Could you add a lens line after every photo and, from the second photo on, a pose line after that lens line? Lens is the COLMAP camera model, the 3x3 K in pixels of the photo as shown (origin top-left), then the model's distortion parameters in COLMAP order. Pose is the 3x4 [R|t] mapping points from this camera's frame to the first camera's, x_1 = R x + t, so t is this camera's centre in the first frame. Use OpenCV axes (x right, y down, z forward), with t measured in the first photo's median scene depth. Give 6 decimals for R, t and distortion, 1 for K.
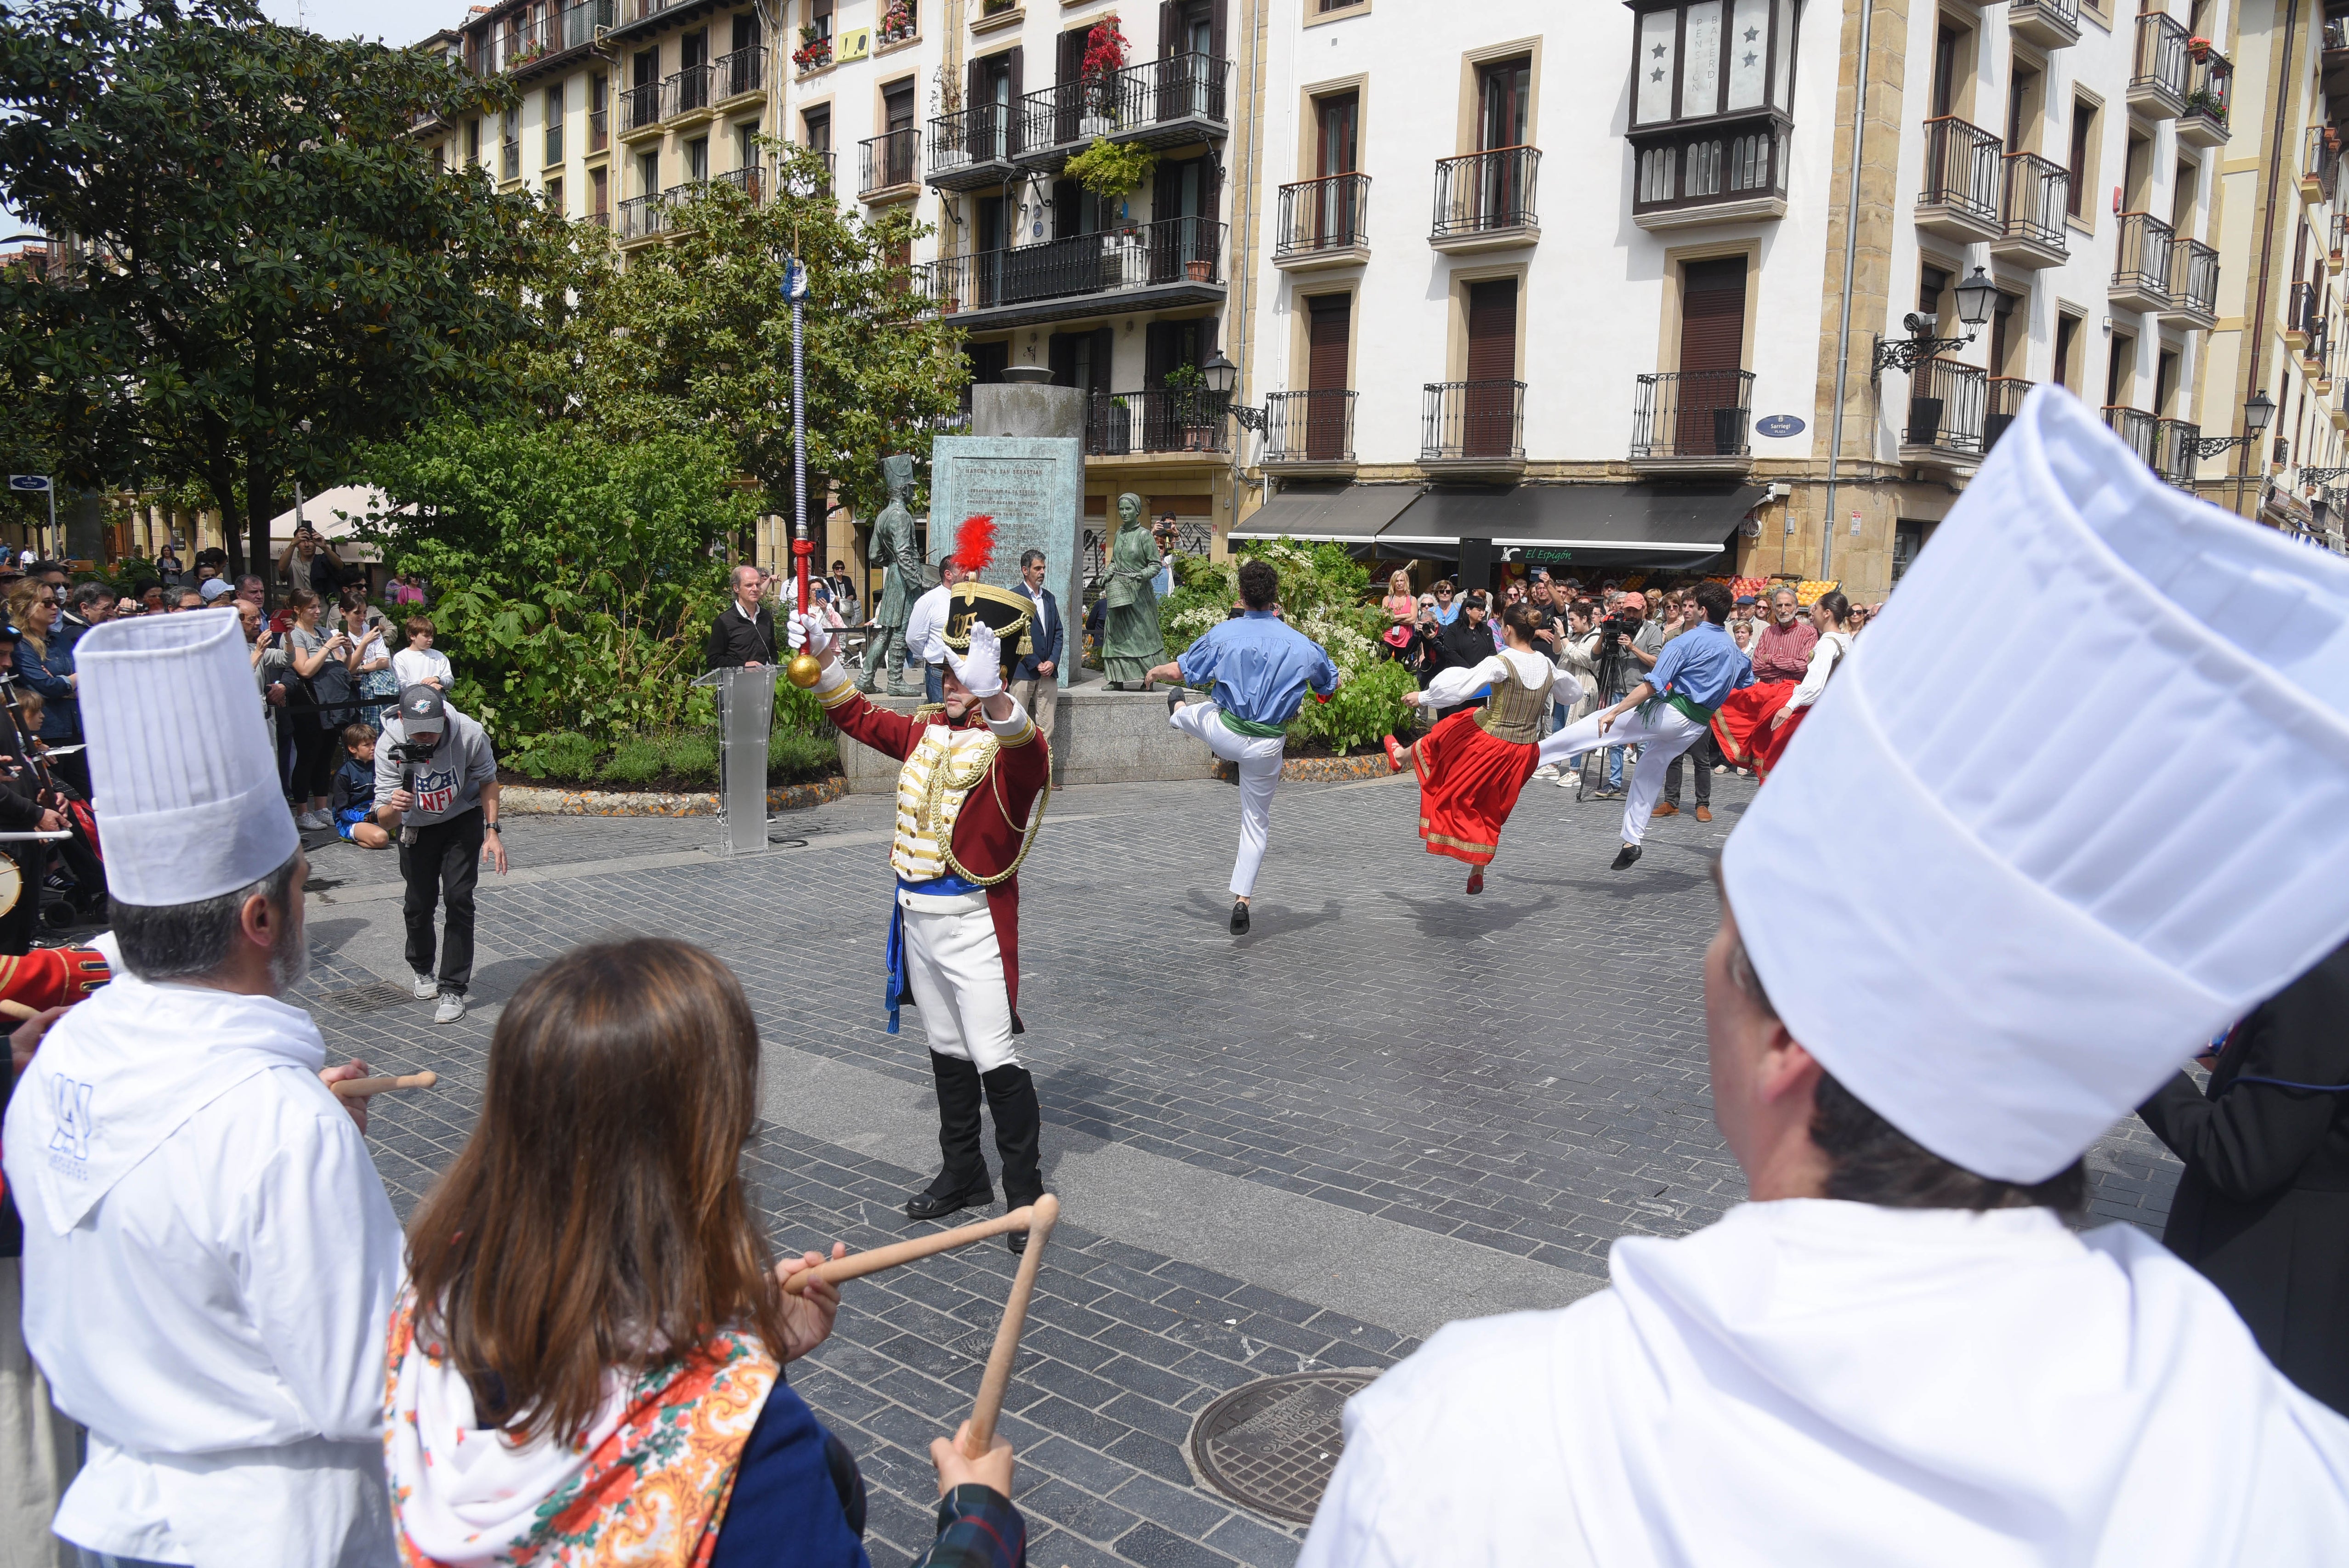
lens RADIAL K [[1592.3, 0, 1167.4], [0, 1592.3, 796.1], [0, 0, 1]] dist [-0.122356, 0.063124]
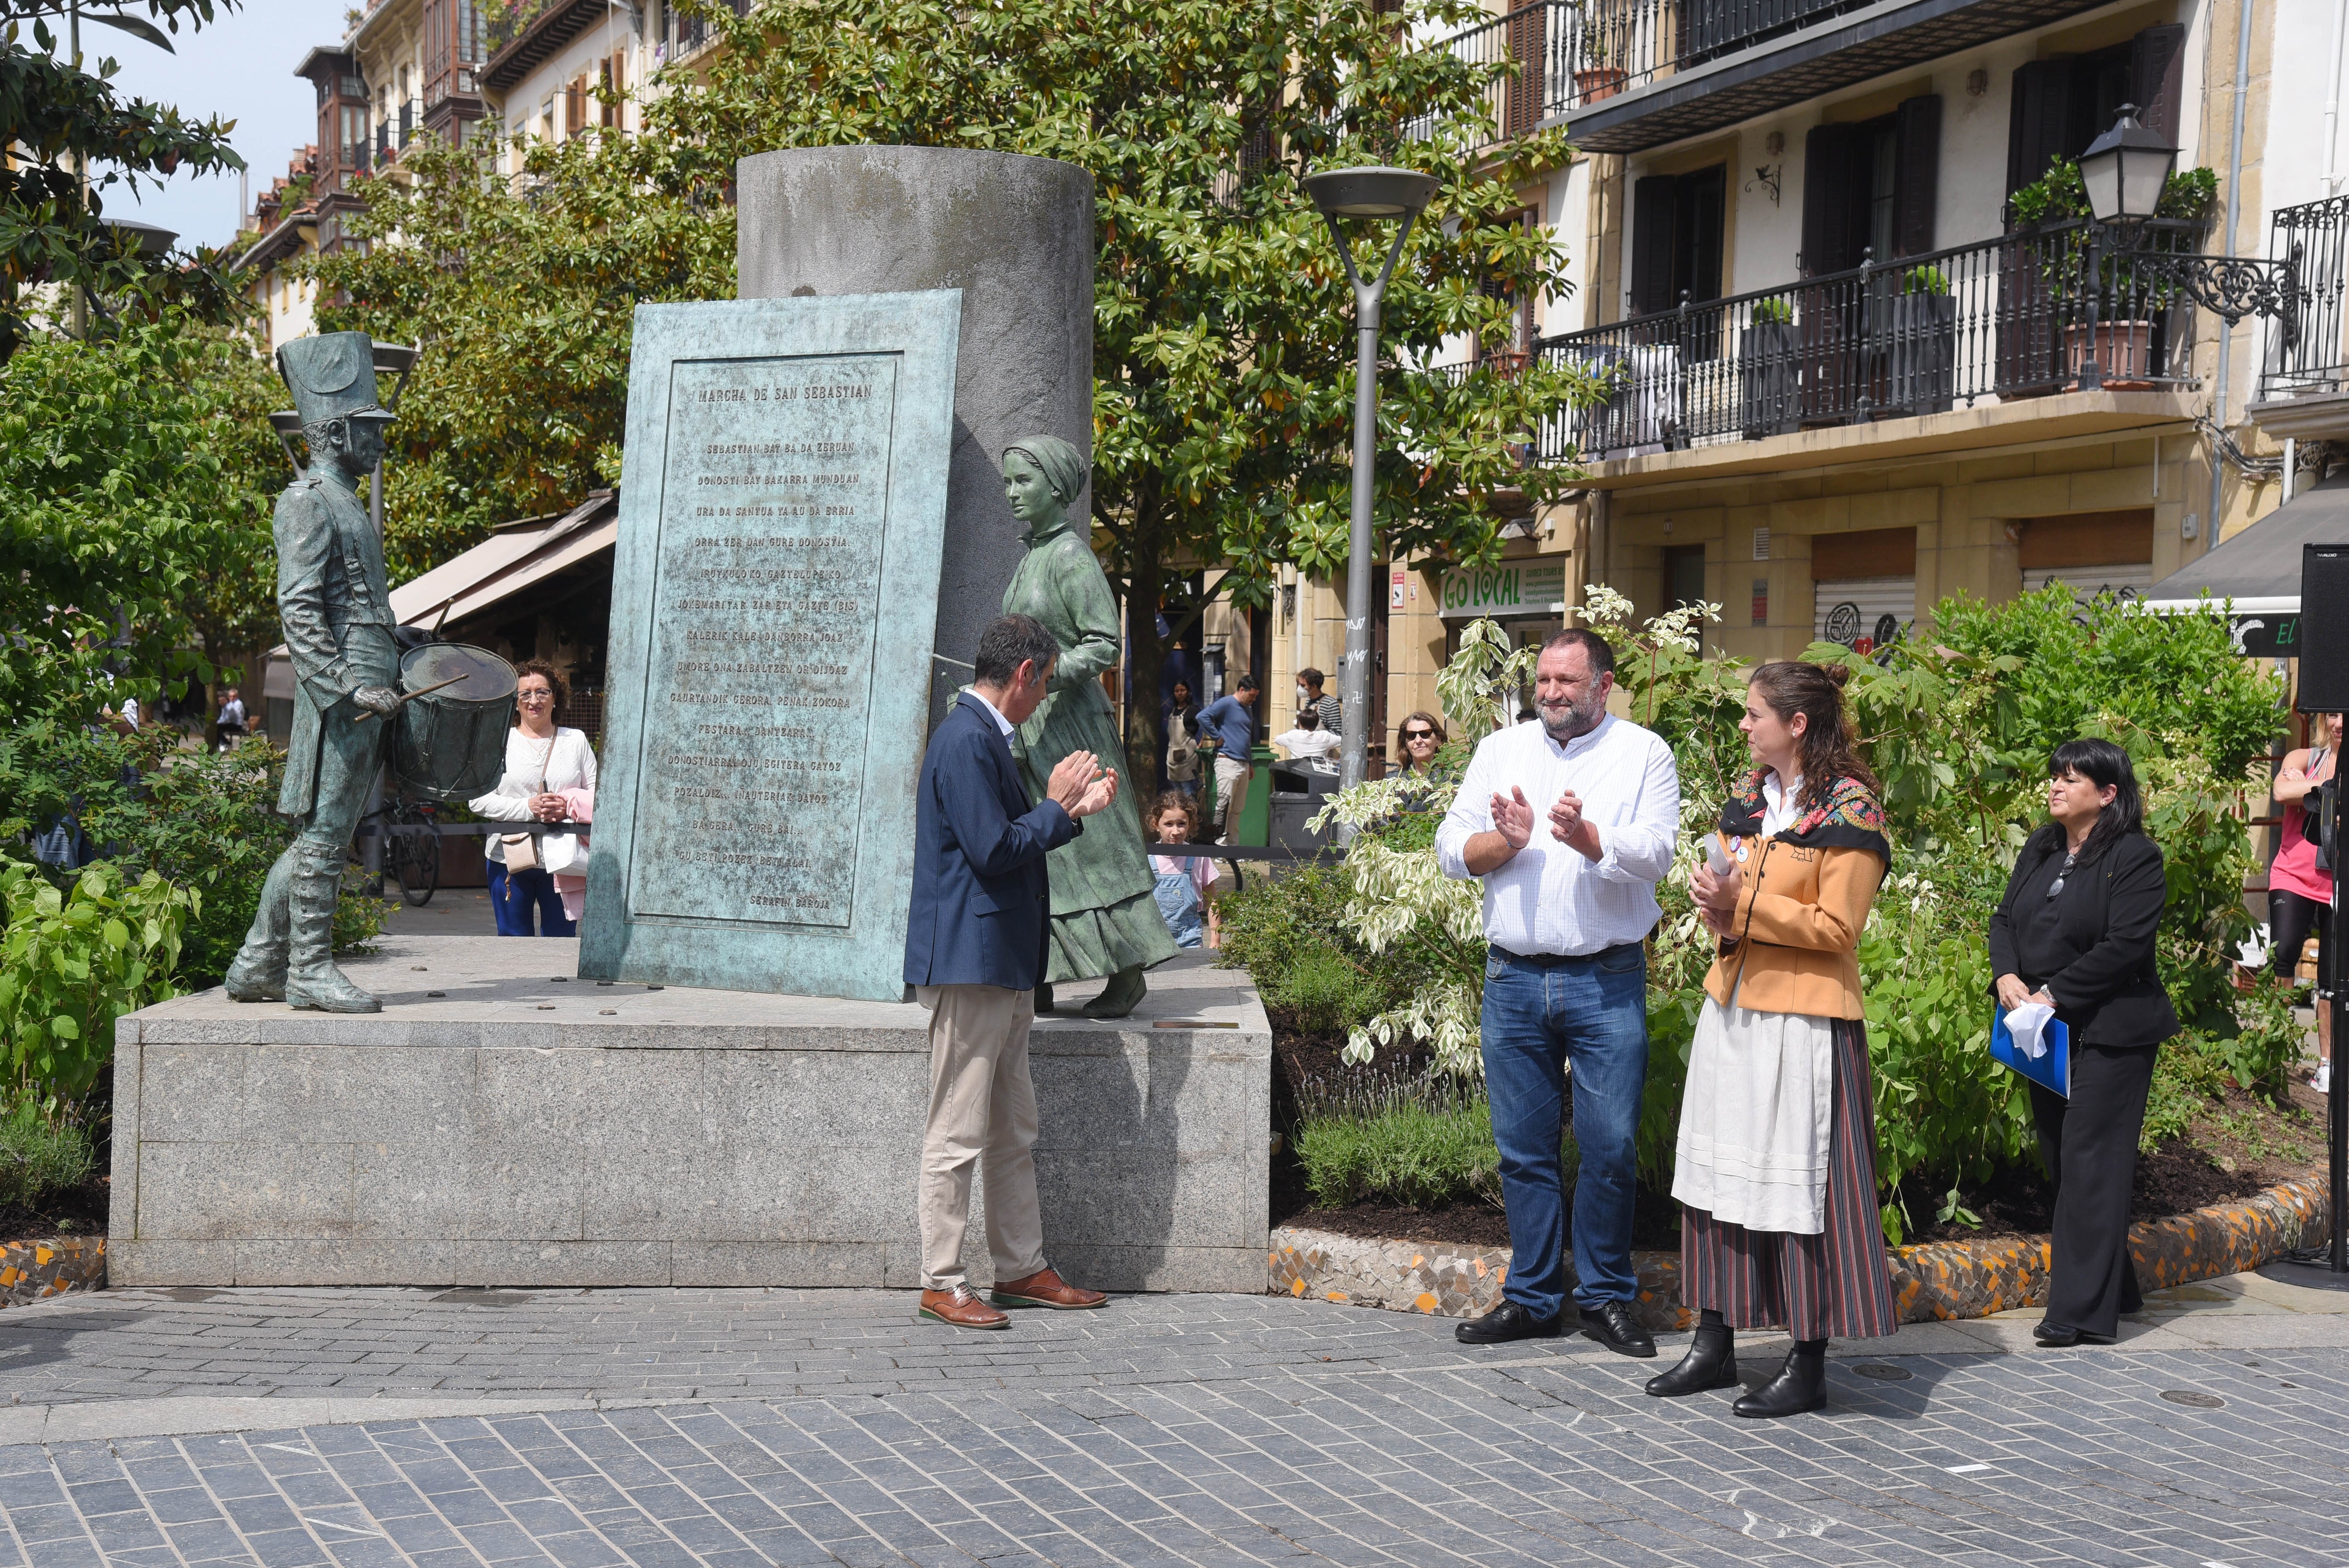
lens RADIAL K [[3347.4, 0, 1176.8], [0, 3347.4, 803.9], [0, 0, 1]] dist [0.218269, 0.342947]
pose [[0.903658, 0.002895, -0.428246, 0.299148], [-0.057811, 0.991649, -0.115286, -0.029236], [0.424335, 0.128936, 0.896278, 0.357794]]
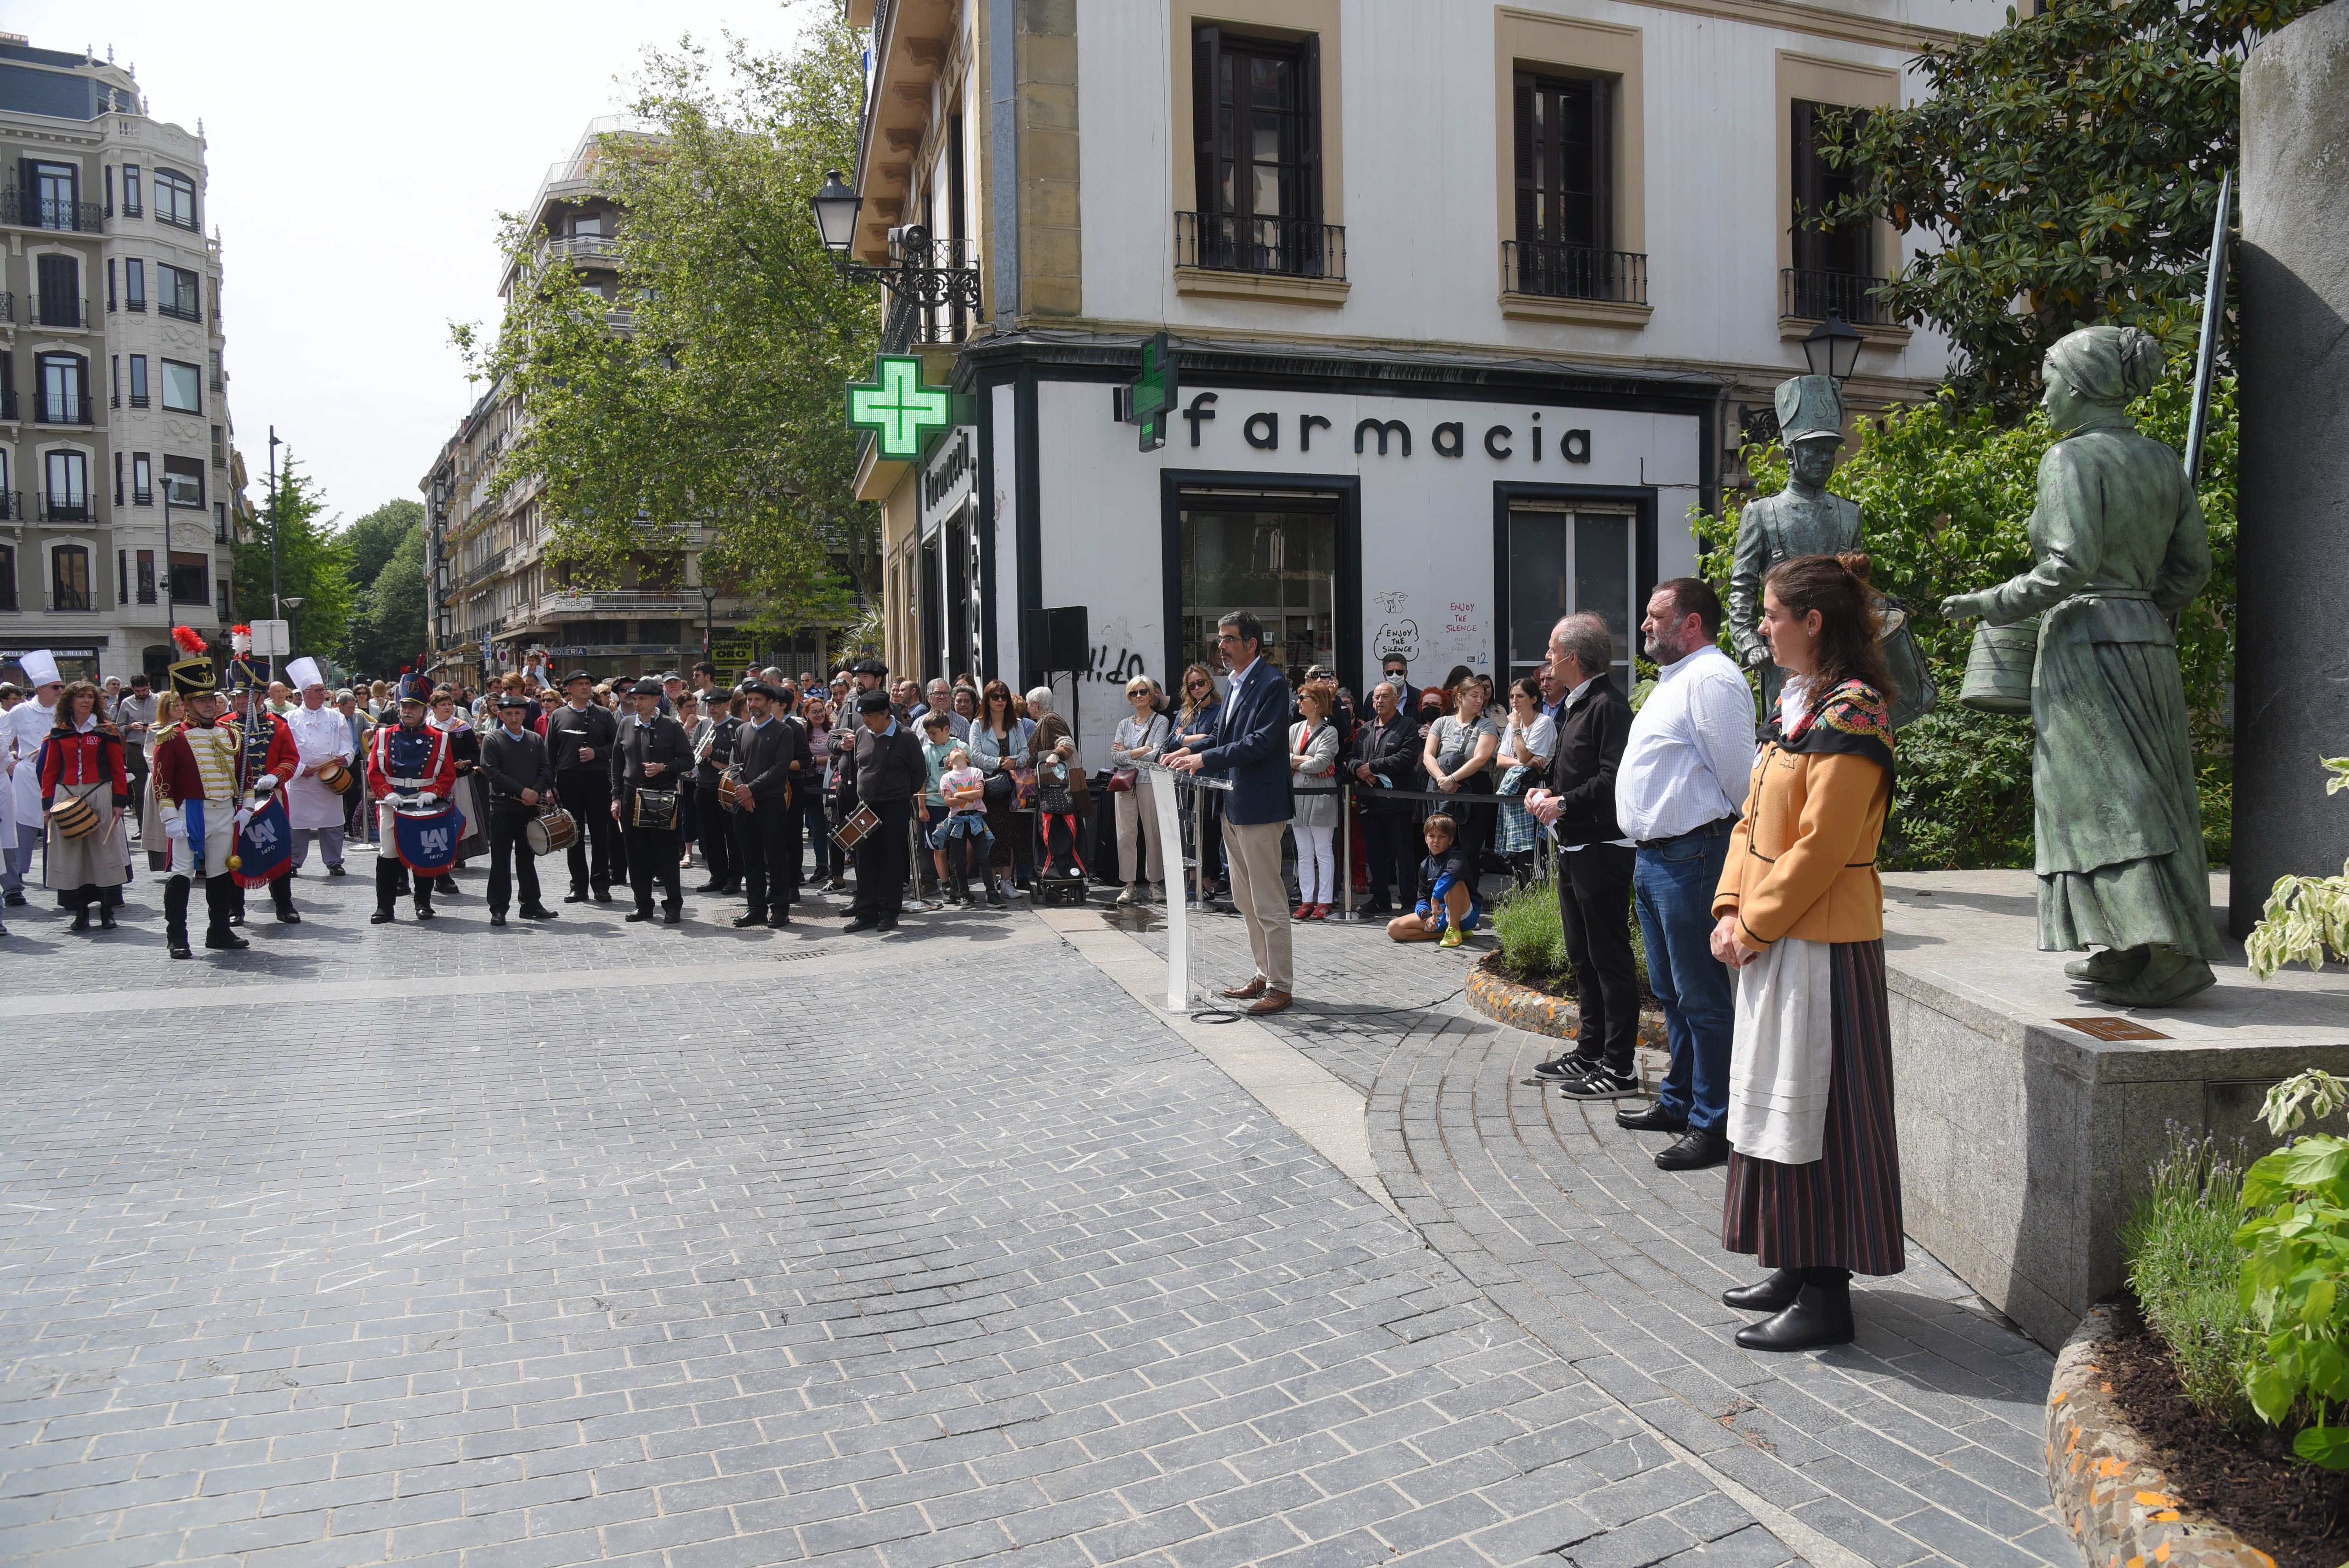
lens RADIAL K [[1605.3, 0, 1177.3], [0, 1605.3, 780.4], [0, 0, 1]] dist [-0.103976, 0.062695]
pose [[-0.466677, 0.032412, -0.883834, 0.297686], [-0.134656, 0.985074, 0.107225, -0.109812], [0.874117, 0.169053, -0.455347, 0.954267]]
